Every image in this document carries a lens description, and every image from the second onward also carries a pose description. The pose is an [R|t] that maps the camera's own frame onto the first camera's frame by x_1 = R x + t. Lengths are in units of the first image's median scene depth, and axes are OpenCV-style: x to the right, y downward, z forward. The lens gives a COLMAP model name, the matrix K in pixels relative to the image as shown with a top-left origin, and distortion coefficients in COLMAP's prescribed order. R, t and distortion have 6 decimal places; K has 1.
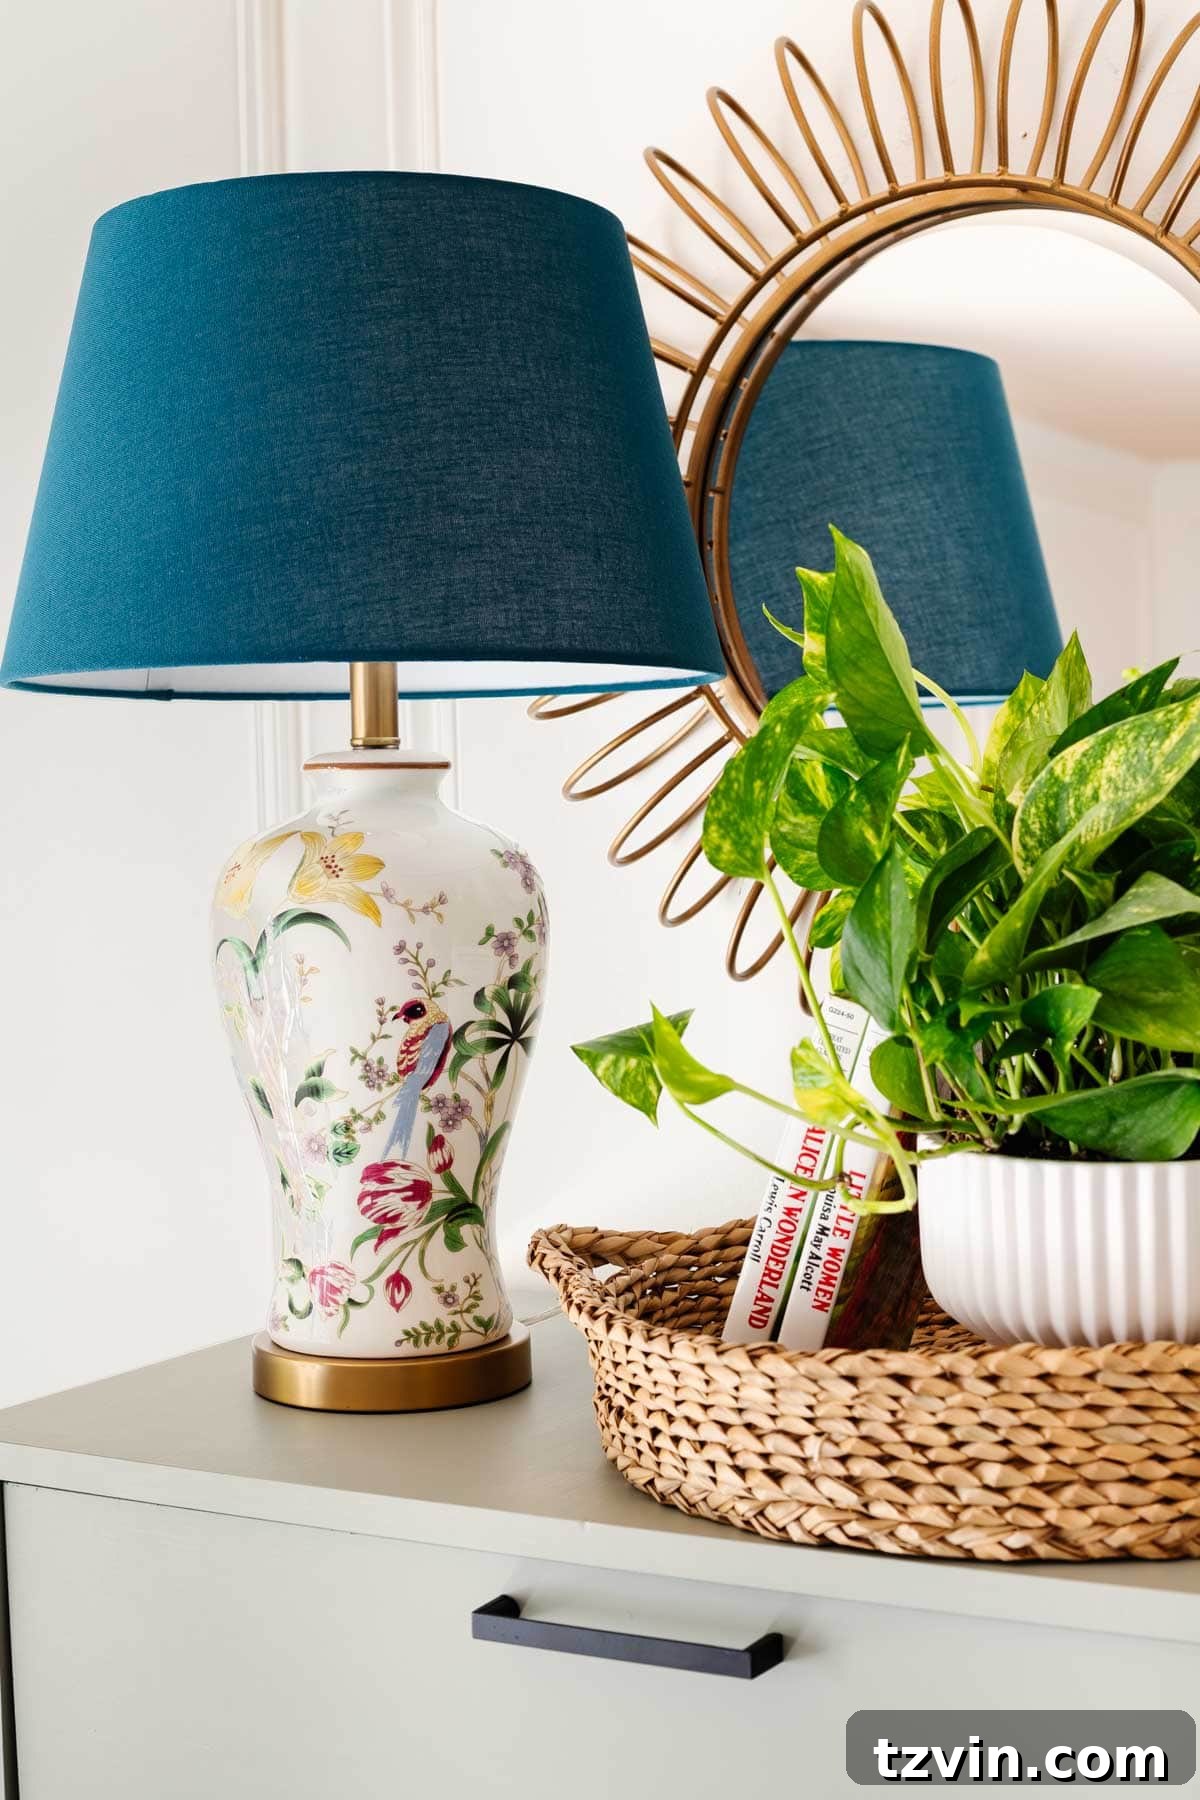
lens RADIAL K [[2691.7, 0, 600.0], [0, 2691.7, 900.0], [0, 0, 1]] dist [-0.133249, -0.015709]
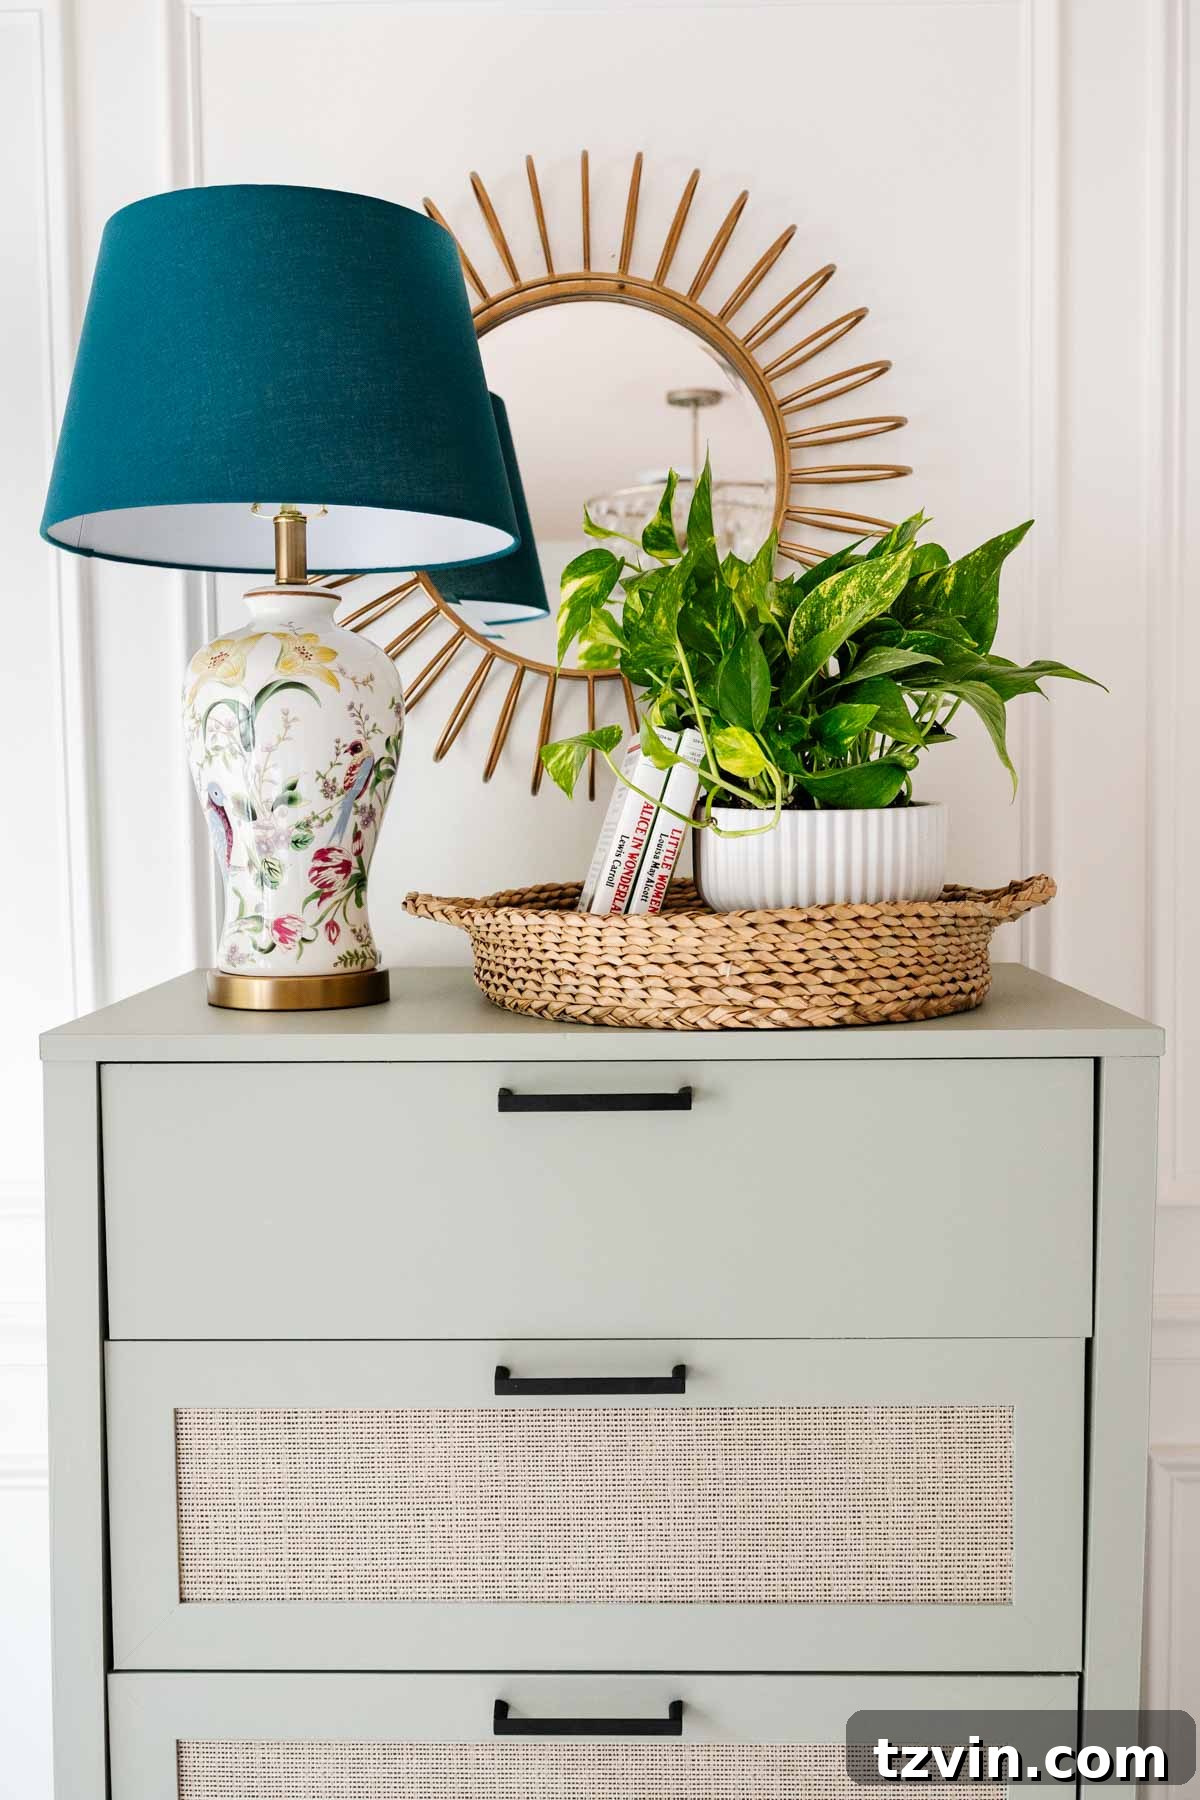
lens RADIAL K [[1748.1, 0, 600.0], [0, 1748.1, 900.0], [0, 0, 1]] dist [-0.030483, 0.001832]
pose [[0.884504, -0.016104, 0.466255, -0.465133], [0.007759, 0.999774, 0.019813, 0.122830], [-0.466469, -0.013907, 0.884428, 0.034230]]
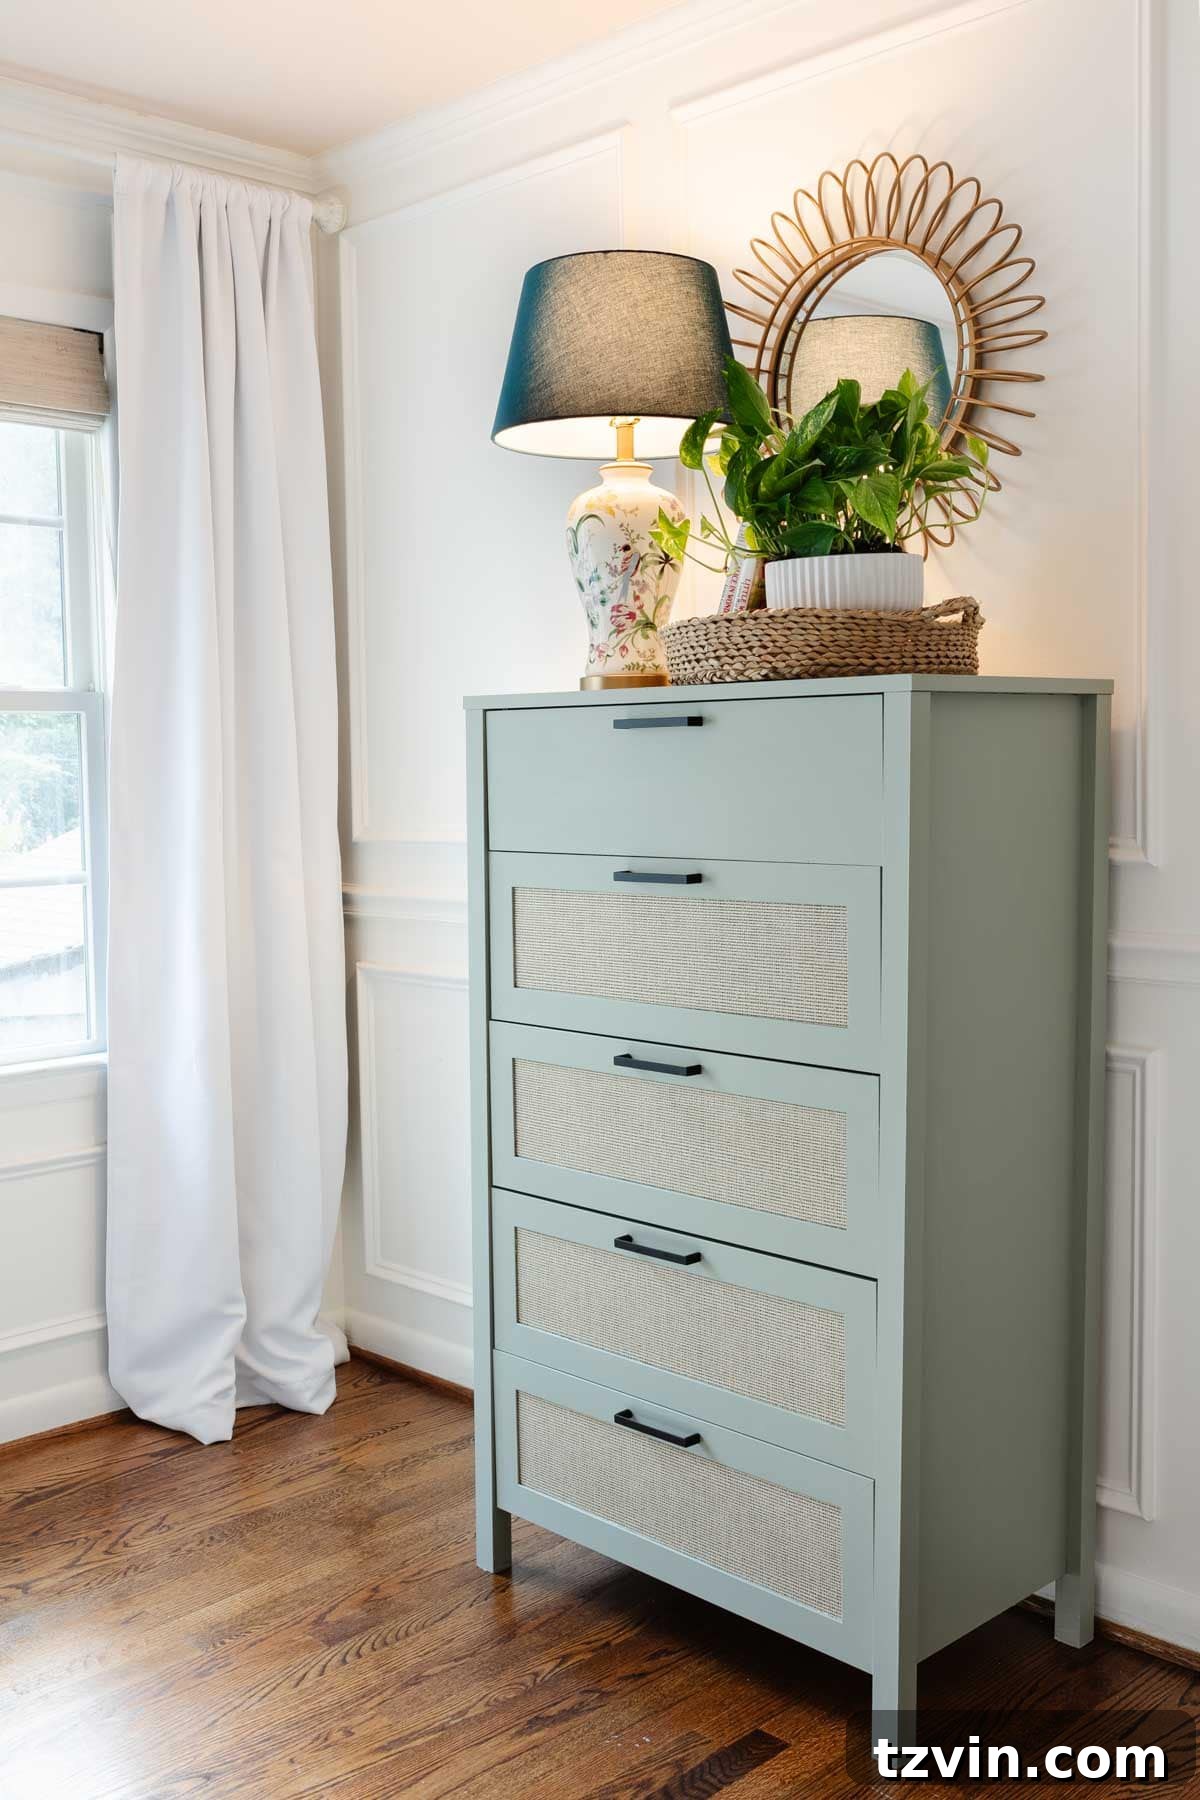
lens RADIAL K [[1793.2, 0, 600.0], [0, 1793.2, 900.0], [0, 0, 1]] dist [-0.004926, 0.004479]
pose [[0.958955, 0.027942, -0.282179, 0.503736], [-0.013496, 0.998503, 0.053010, 0.349629], [0.283238, -0.047026, 0.957896, -0.953794]]
